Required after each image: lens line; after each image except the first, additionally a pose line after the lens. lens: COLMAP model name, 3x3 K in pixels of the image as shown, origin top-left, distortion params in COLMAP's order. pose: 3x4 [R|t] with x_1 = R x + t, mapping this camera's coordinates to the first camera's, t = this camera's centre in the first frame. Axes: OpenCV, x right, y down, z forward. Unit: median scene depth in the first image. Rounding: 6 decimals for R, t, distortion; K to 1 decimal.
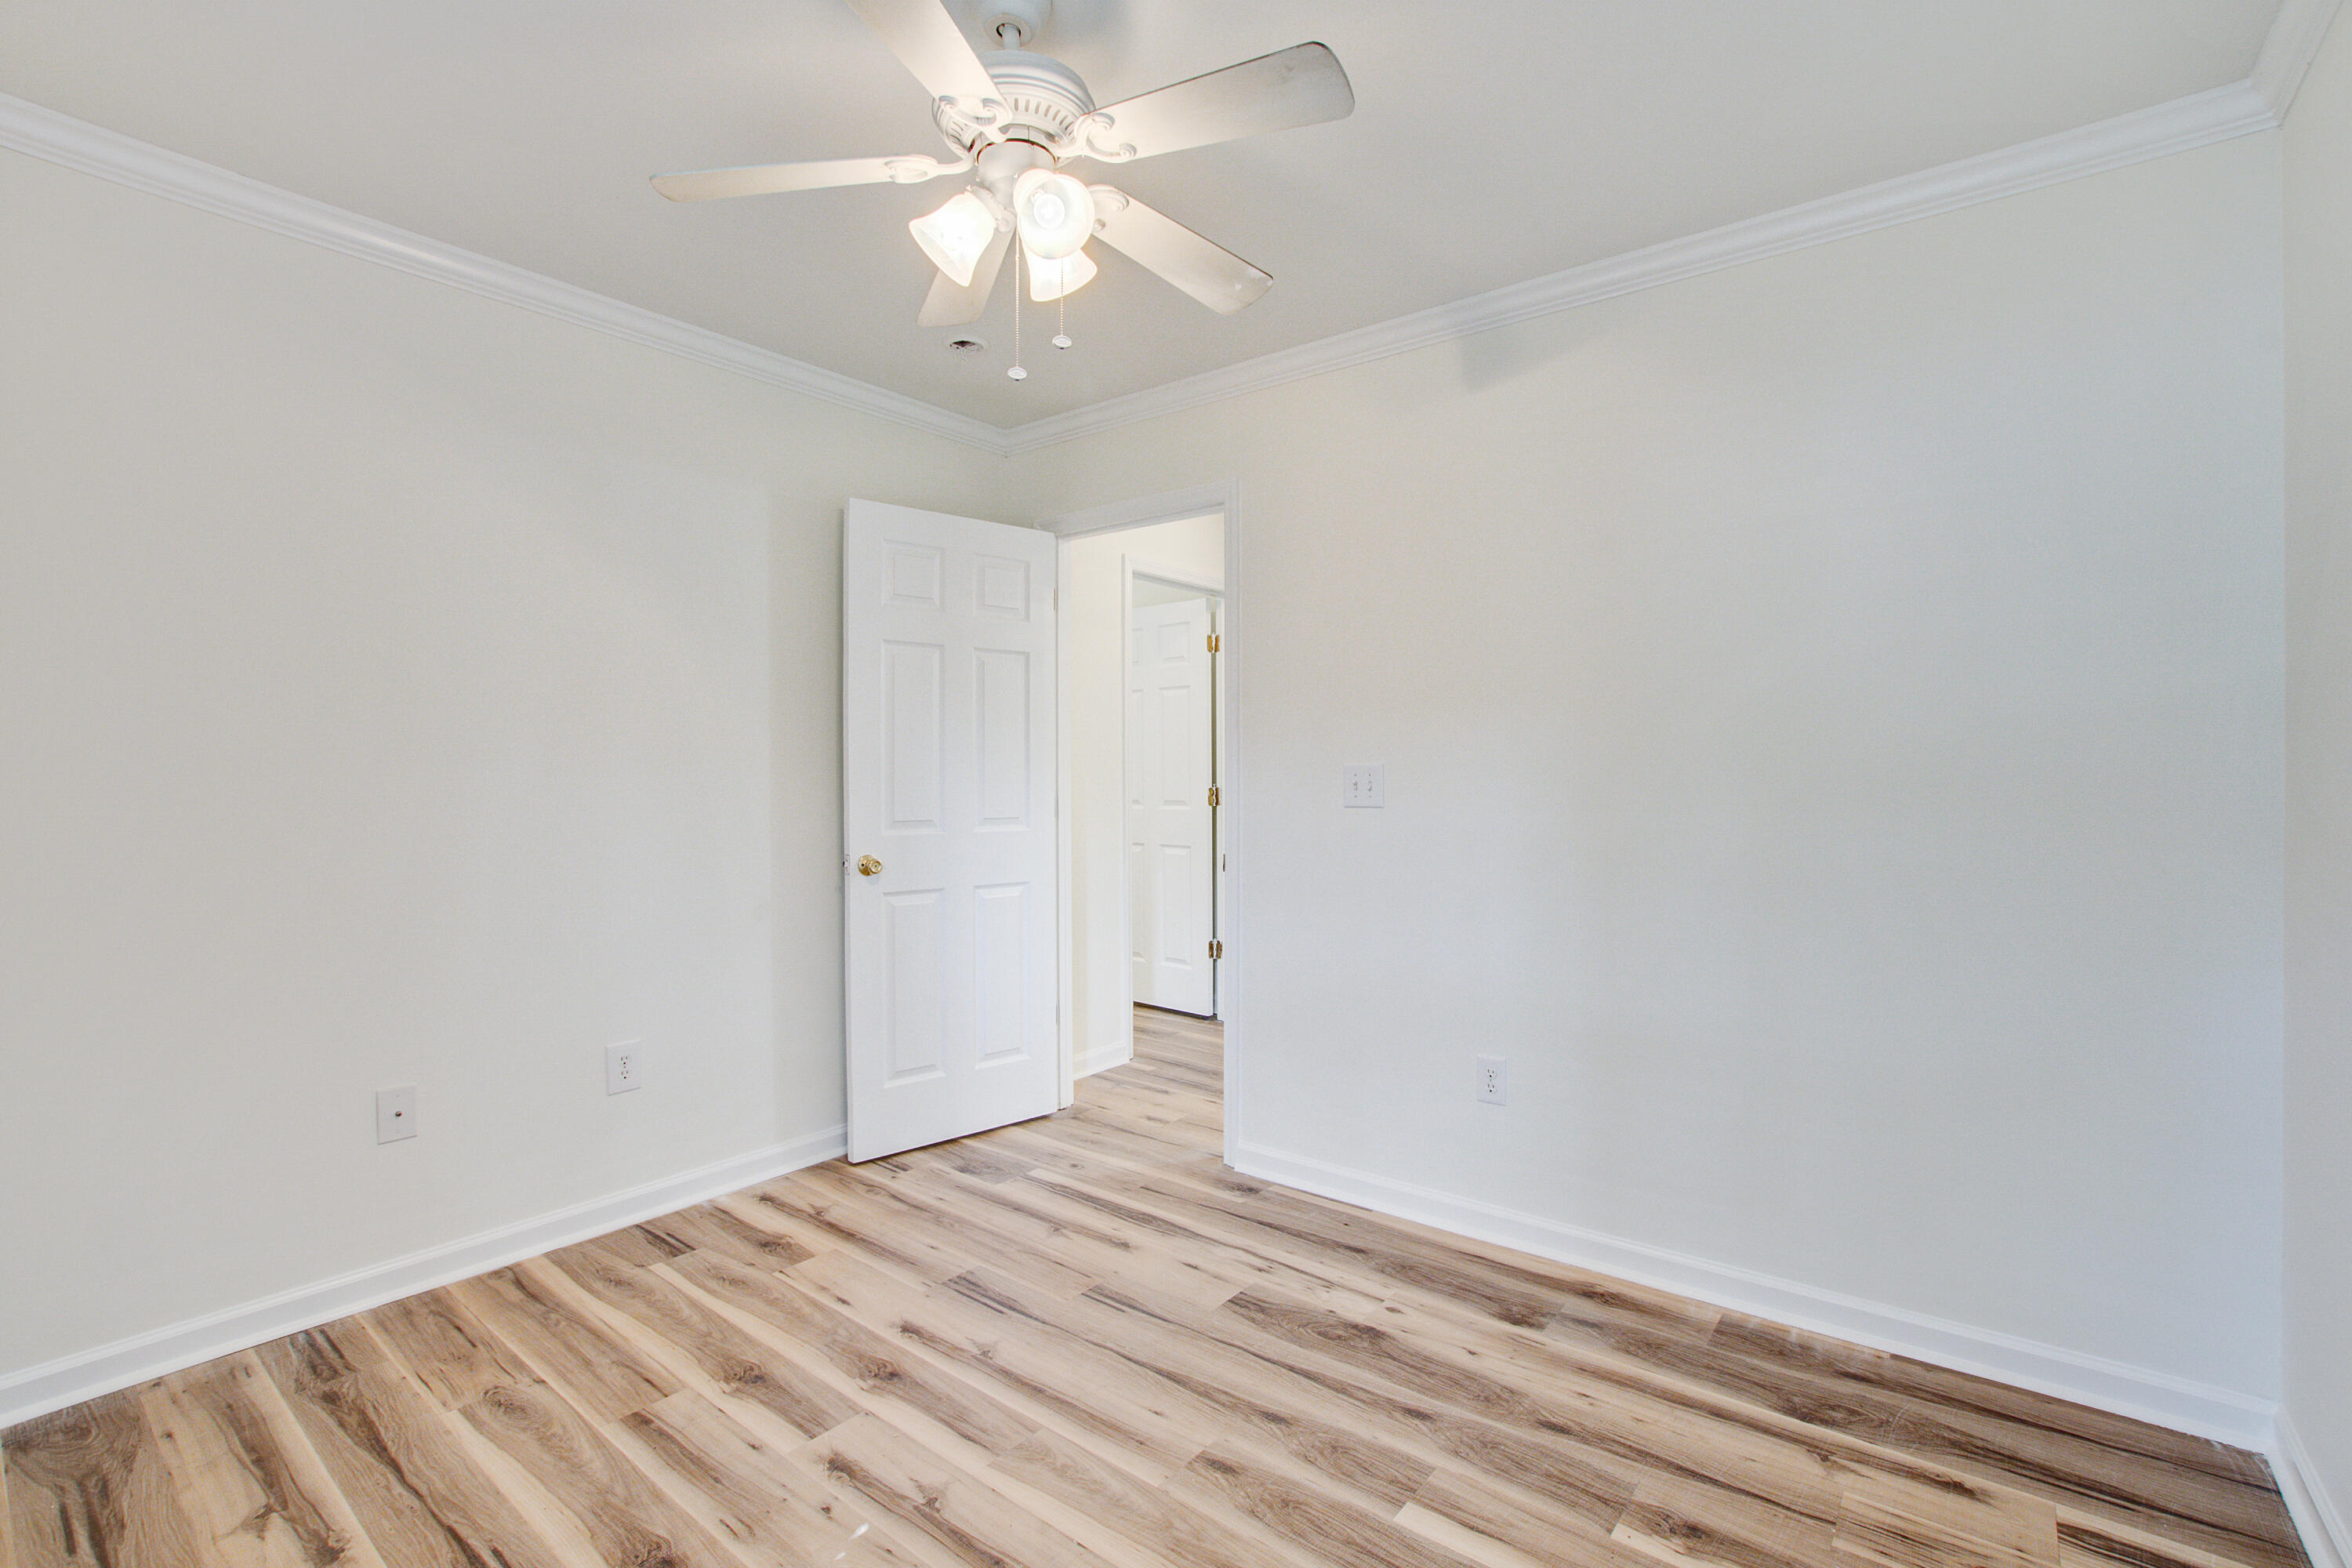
lens RADIAL K [[1050.6, 0, 1184.3], [0, 1050.6, 788.6], [0, 0, 1]] dist [-0.030226, 0.000052]
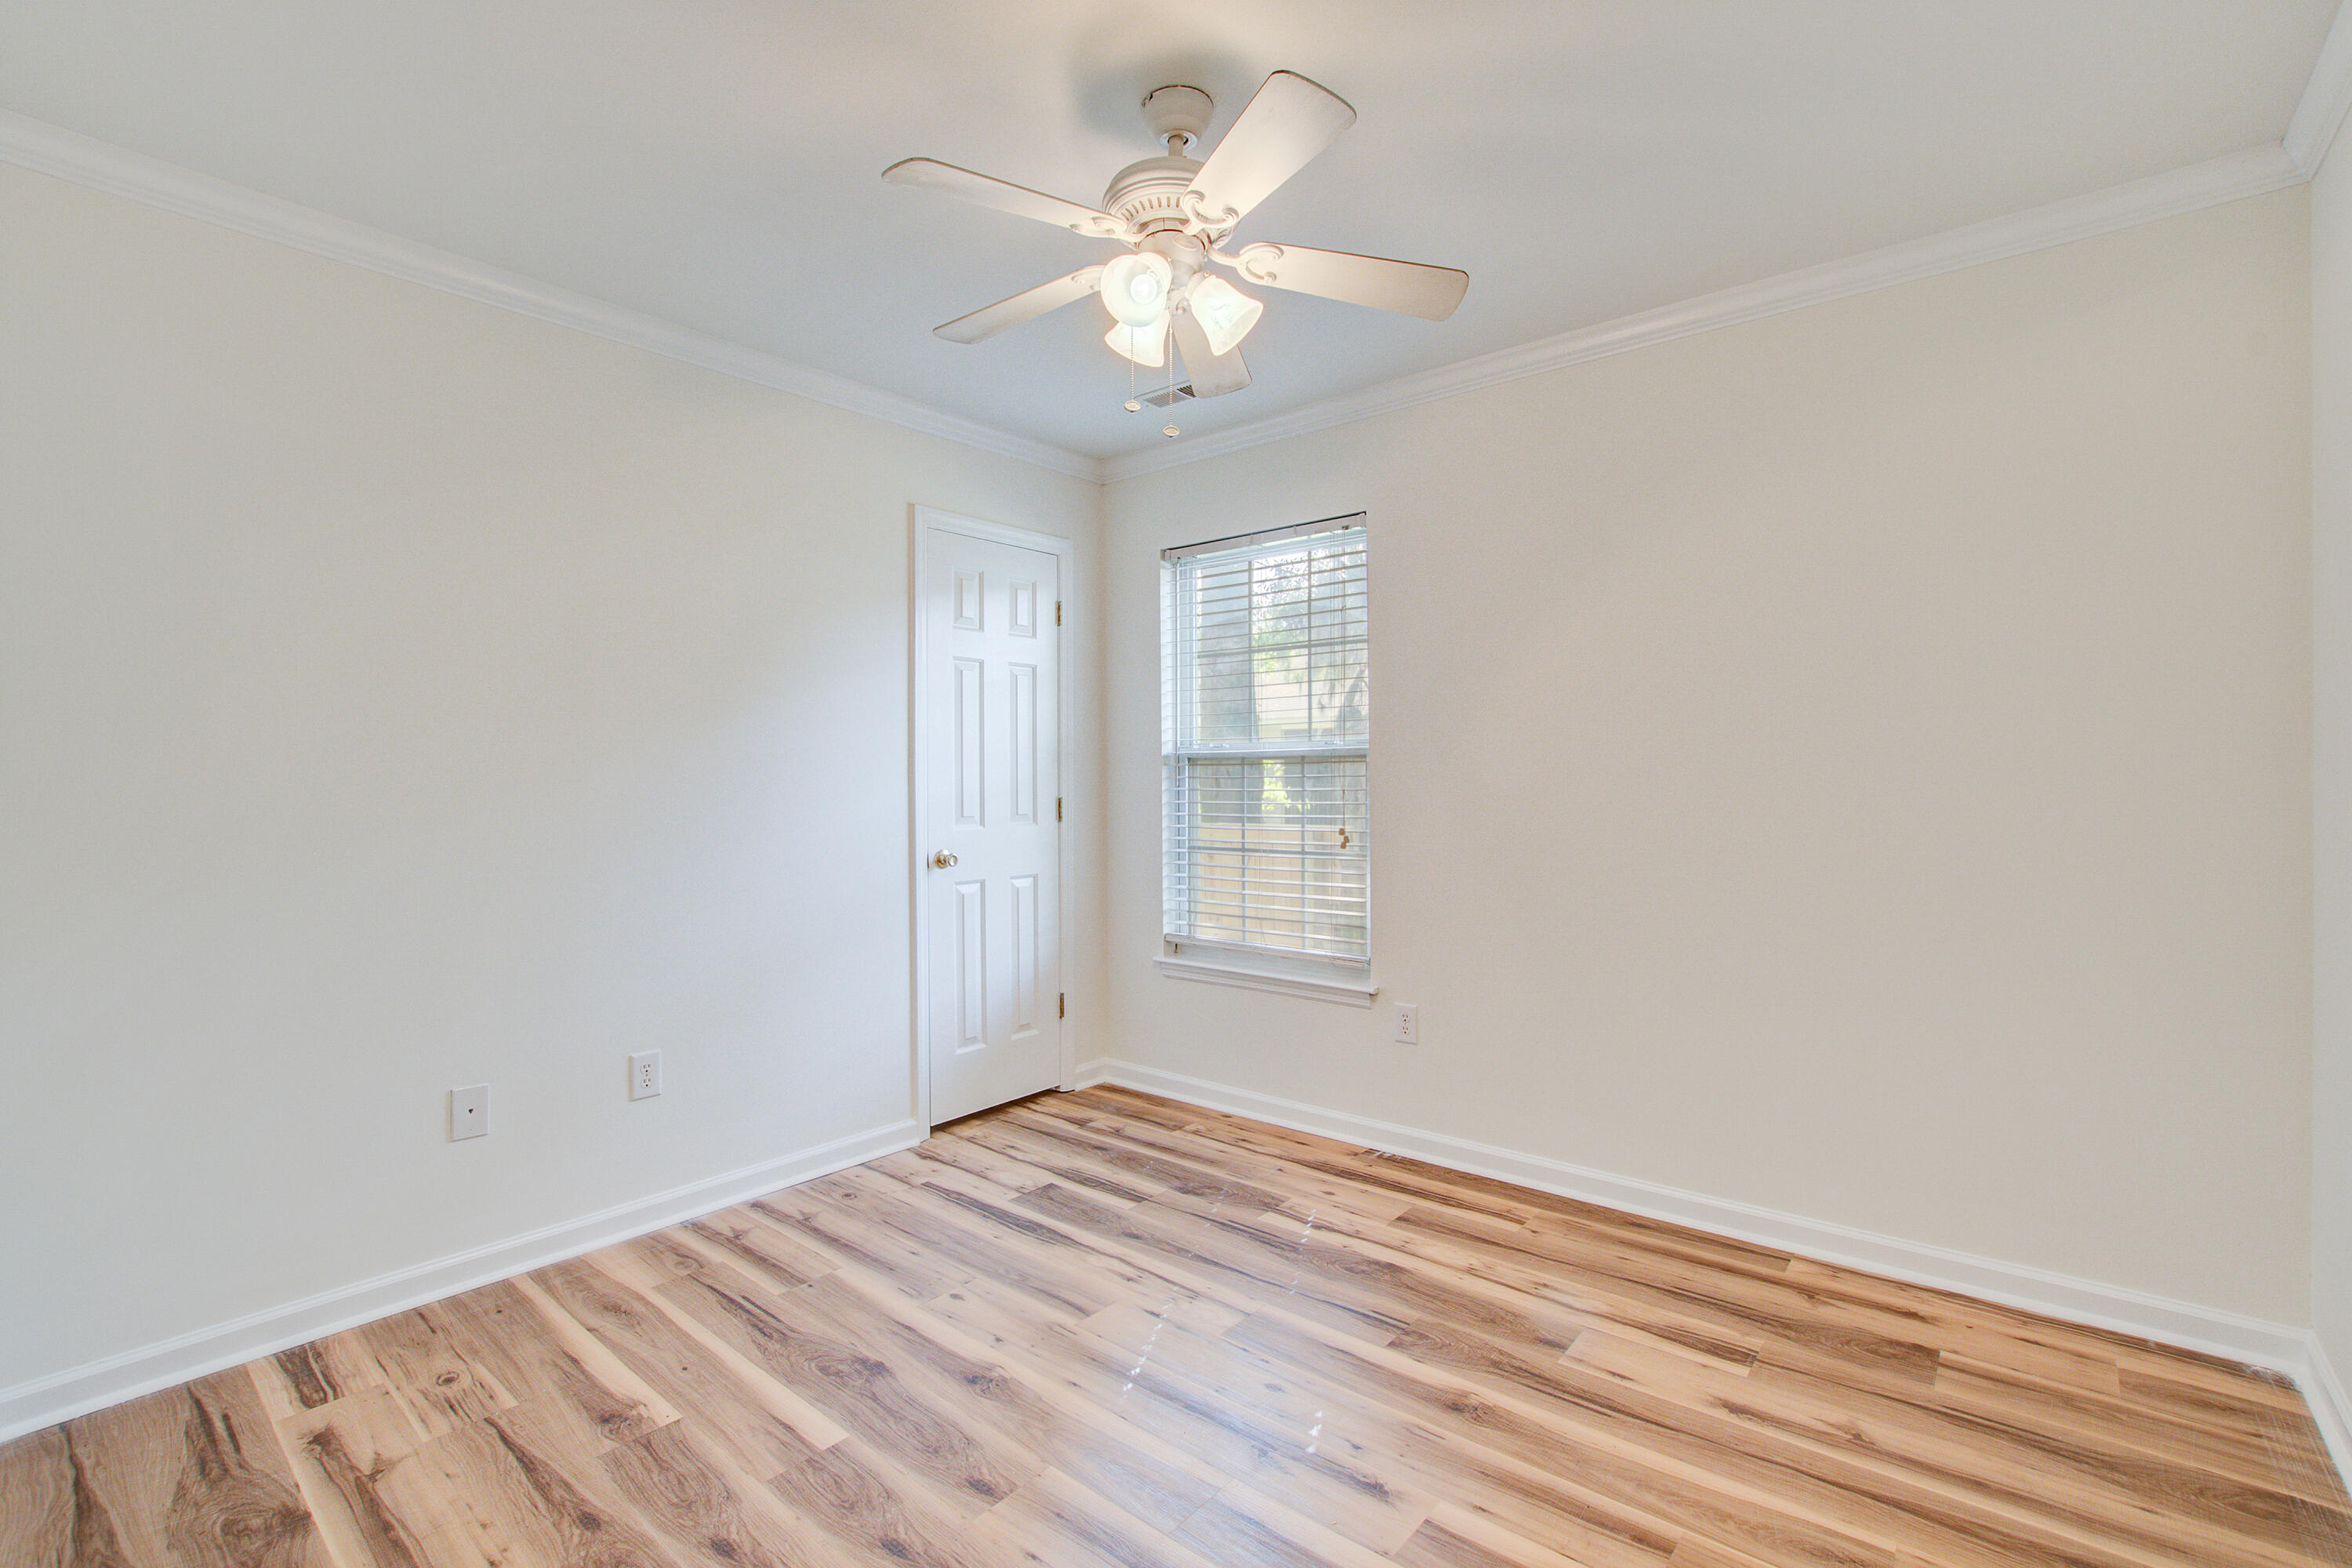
lens RADIAL K [[1050.6, 0, 1184.3], [0, 1050.6, 788.6], [0, 0, 1]] dist [-0.030226, 0.000052]
pose [[-0.999450, 0.005043, 0.032765, -0.195009], [0.006102, 0.999460, 0.032293, -0.033080], [-0.032585, 0.032475, -0.998941, 1.994889]]
